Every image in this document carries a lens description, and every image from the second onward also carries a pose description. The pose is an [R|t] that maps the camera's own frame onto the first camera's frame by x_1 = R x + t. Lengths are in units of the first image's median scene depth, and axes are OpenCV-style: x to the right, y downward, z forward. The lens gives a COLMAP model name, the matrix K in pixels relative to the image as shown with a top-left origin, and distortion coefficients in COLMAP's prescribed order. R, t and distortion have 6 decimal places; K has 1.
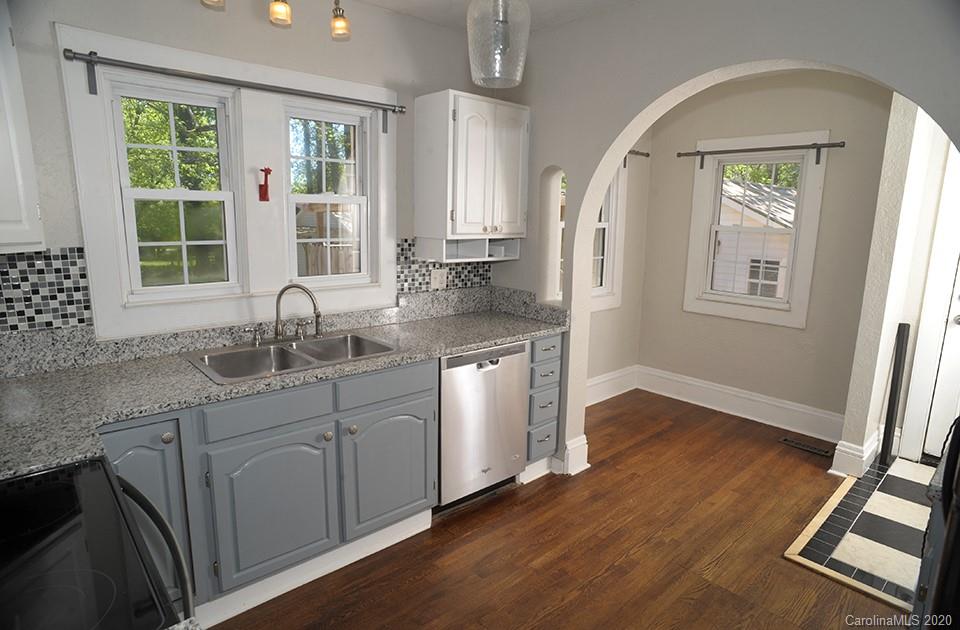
lens RADIAL K [[545.5, 0, 487.2], [0, 545.5, 317.4], [0, 0, 1]] dist [-0.101504, 0.068024]
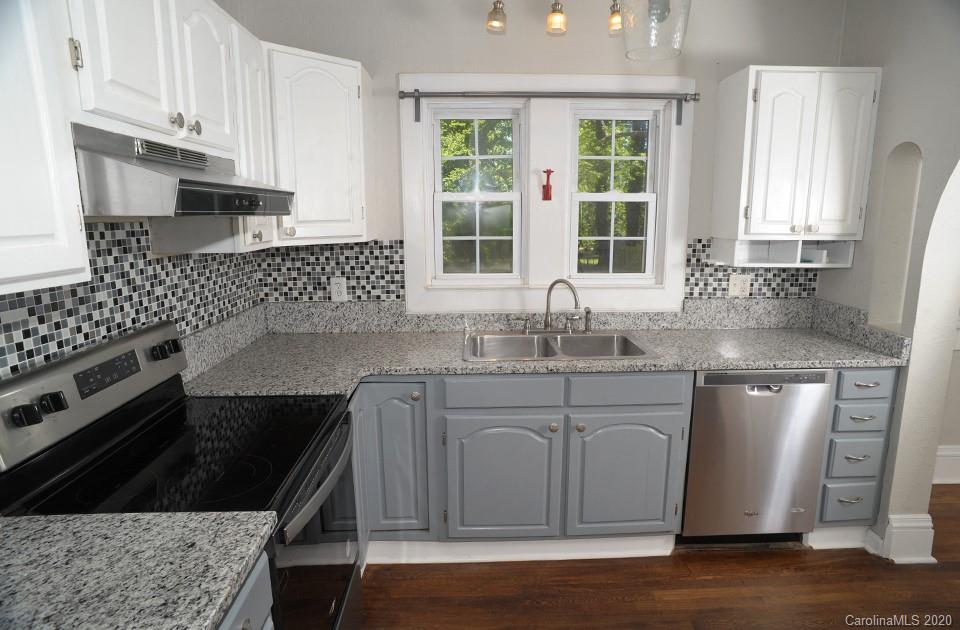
lens RADIAL K [[545.5, 0, 487.2], [0, 545.5, 317.4], [0, 0, 1]] dist [-0.101504, 0.068024]
pose [[0.752371, 0.098144, -0.651387, 0.199891], [-0.102678, 0.994225, 0.031203, -0.005375], [0.650688, 0.043407, 0.758104, 0.096884]]
